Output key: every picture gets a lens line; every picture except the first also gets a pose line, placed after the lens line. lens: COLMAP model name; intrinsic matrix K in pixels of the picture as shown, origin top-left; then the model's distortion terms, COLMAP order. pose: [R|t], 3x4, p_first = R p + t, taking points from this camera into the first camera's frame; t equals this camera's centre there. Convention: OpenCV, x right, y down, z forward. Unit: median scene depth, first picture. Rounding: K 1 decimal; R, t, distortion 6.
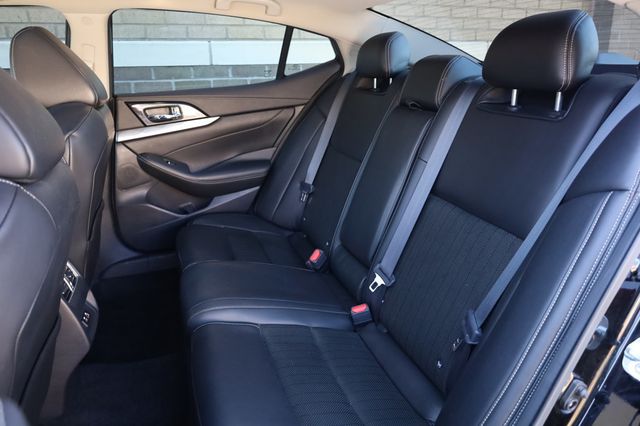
lens RADIAL K [[436.8, 0, 322.9], [0, 436.8, 214.0], [0, 0, 1]] dist [-0.007074, -0.003405]
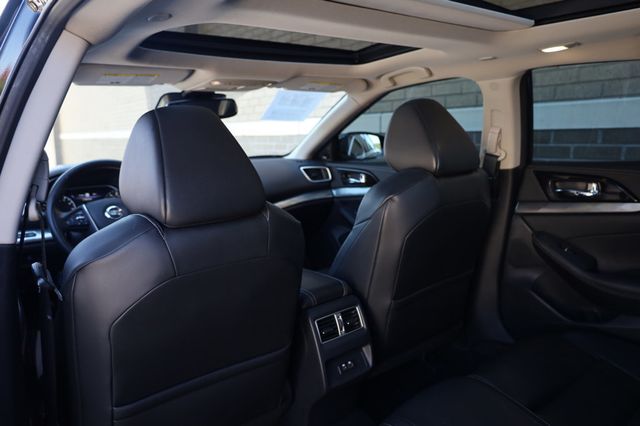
lens RADIAL K [[453.9, 0, 319.6], [0, 453.9, 213.1], [0, 0, 1]] dist [0.004468, 0.001659]
pose [[0.320705, 0.170400, -0.931725, 0.254513], [-0.287298, 0.954842, 0.075738, -0.115199], [0.902556, 0.243393, 0.355178, 0.293770]]
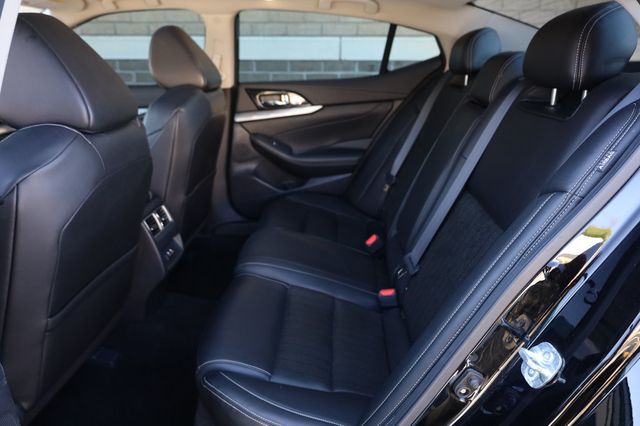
lens RADIAL K [[436.8, 0, 322.9], [0, 436.8, 214.0], [0, 0, 1]] dist [-0.007074, -0.003405]
pose [[0.925842, 0.142179, -0.350144, 0.194948], [-0.140448, 0.989619, 0.030475, 0.014068], [0.350842, 0.020962, 0.936200, -0.028676]]
